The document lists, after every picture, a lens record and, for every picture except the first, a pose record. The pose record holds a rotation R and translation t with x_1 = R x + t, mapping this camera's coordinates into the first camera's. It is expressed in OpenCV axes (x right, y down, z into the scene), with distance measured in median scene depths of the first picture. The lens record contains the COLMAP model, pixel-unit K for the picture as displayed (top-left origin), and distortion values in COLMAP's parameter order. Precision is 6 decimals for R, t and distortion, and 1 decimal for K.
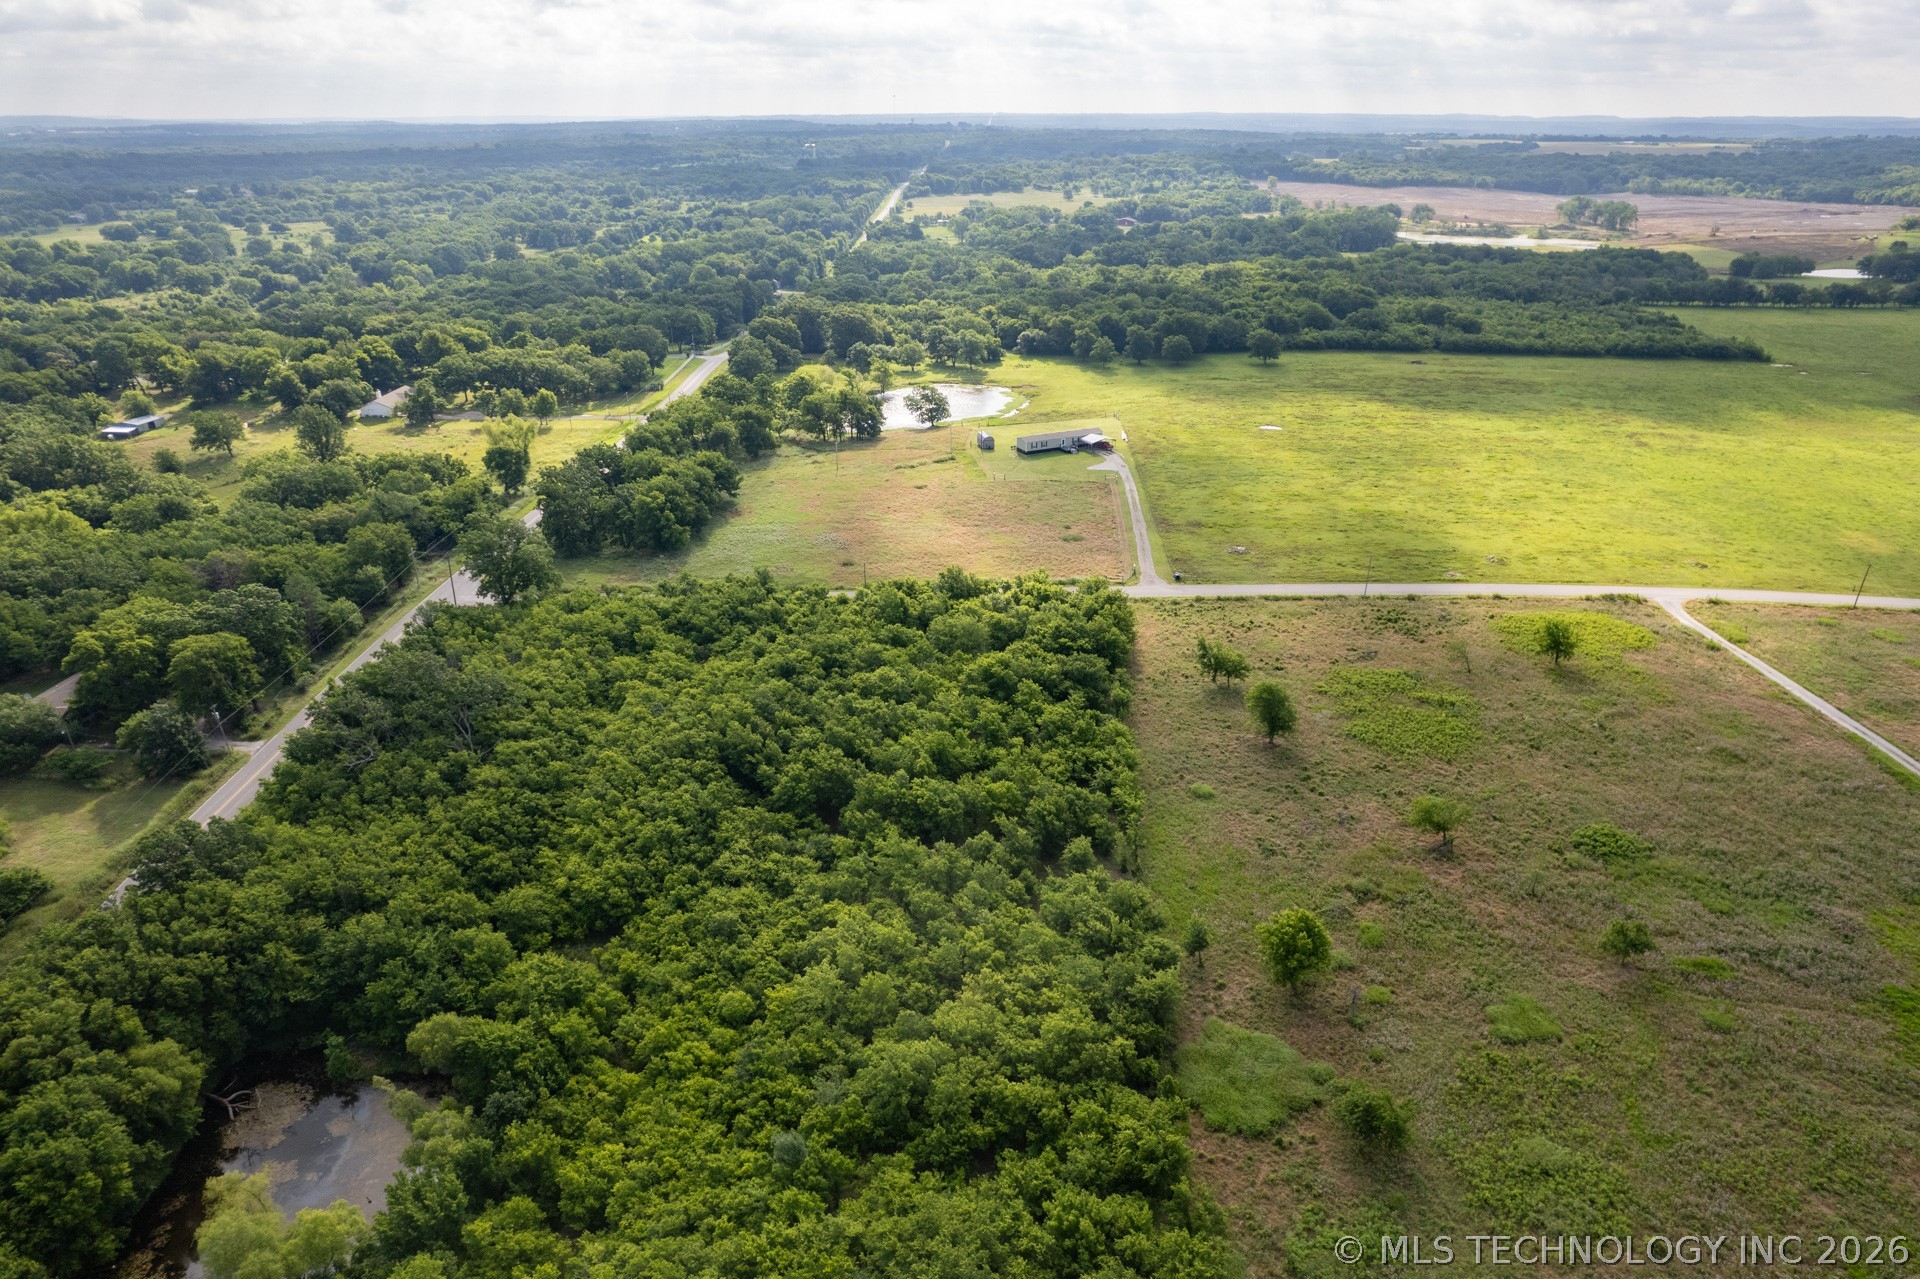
lens RADIAL K [[1239.7, 0, 971.8], [0, 1239.7, 657.6], [0, 0, 1]] dist [-0.076452, 0.070145]
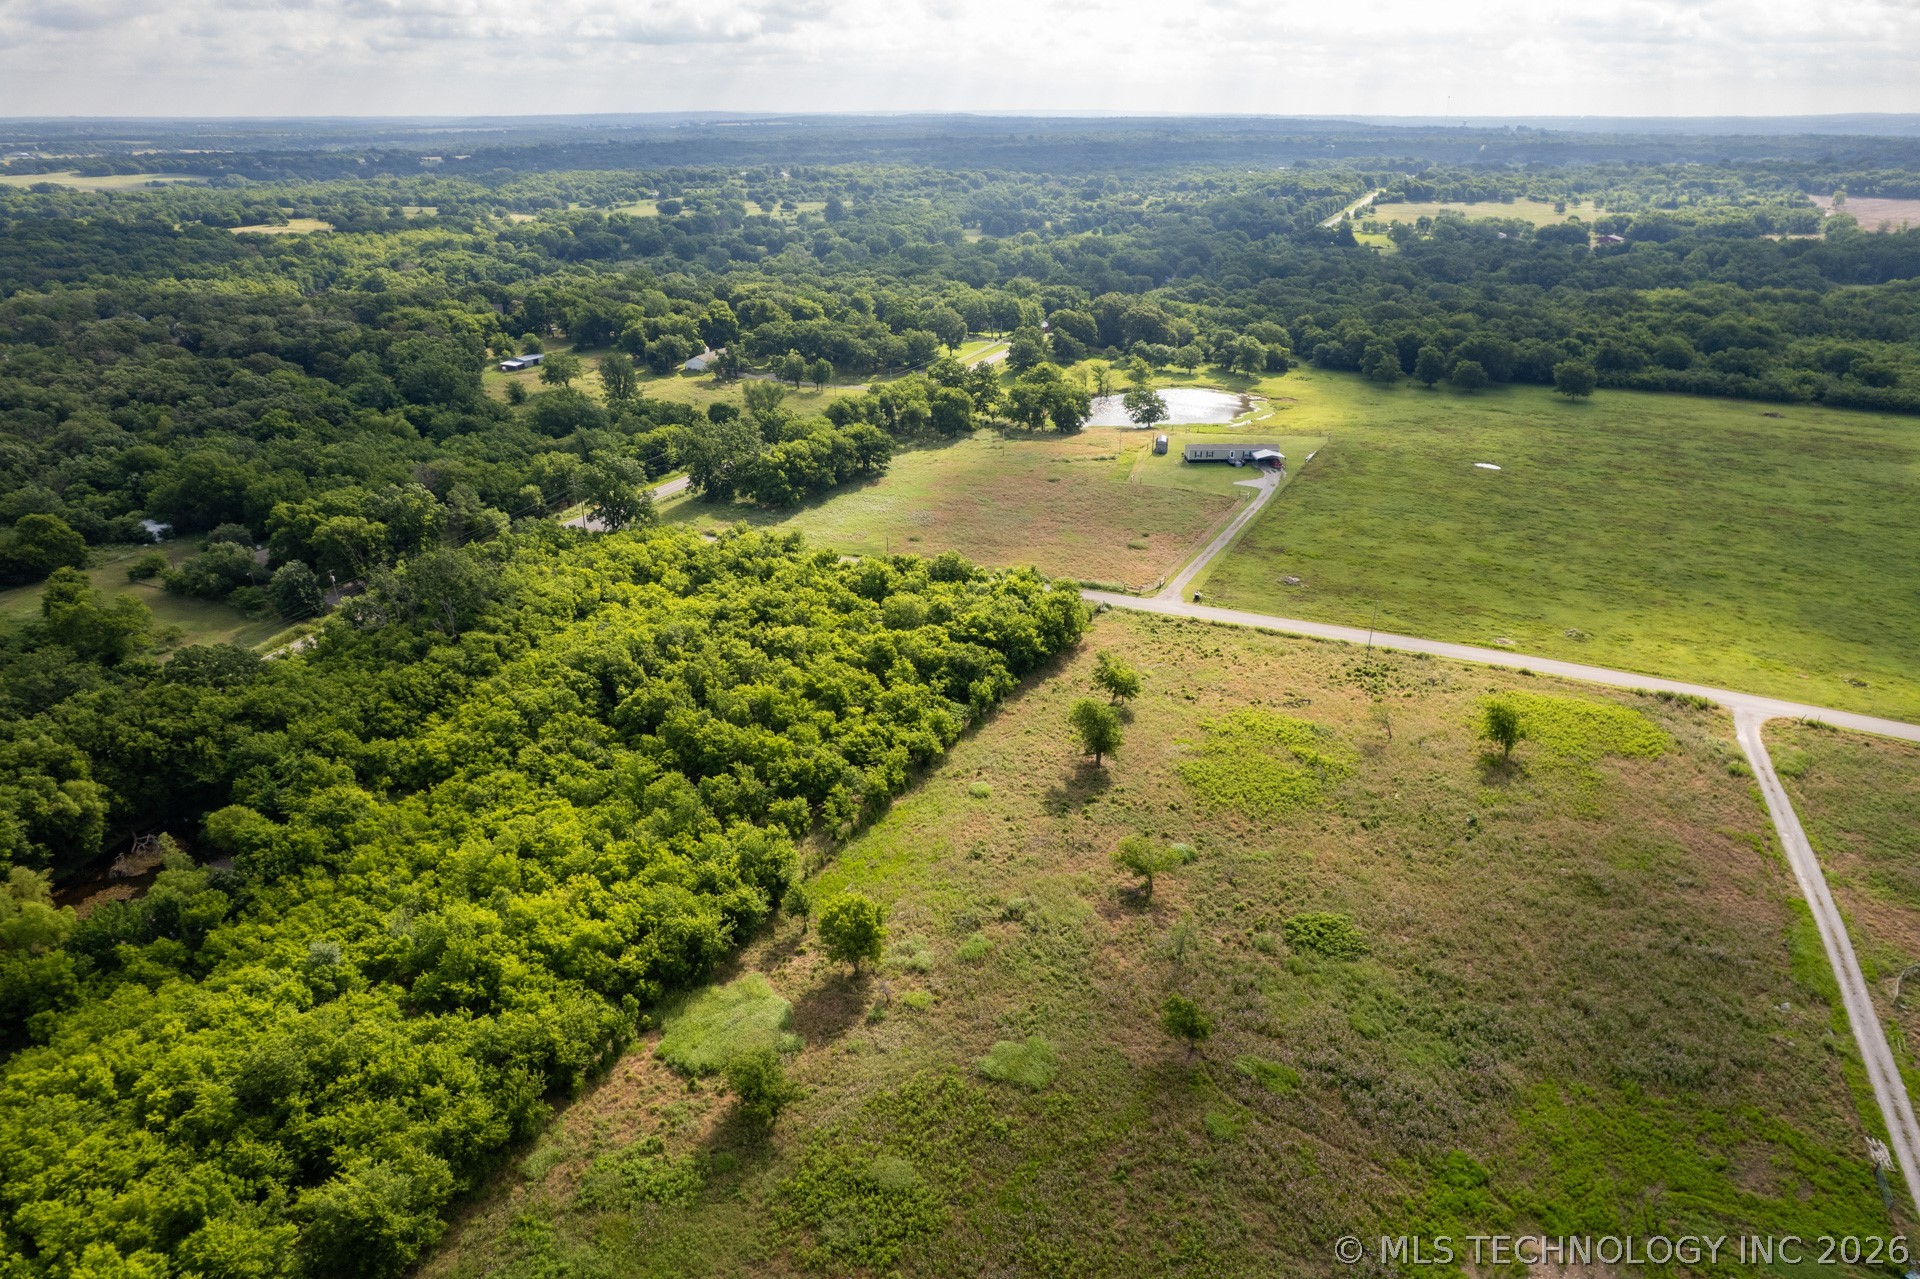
lens RADIAL K [[1239.7, 0, 968.7], [0, 1239.7, 646.9], [0, 0, 1]] dist [-0.076452, 0.070145]
pose [[0.910844, 0.166894, -0.377504, 0.246072], [-0.169090, 0.985215, 0.027581, -0.015155], [0.376526, 0.038710, 0.925597, 0.025697]]
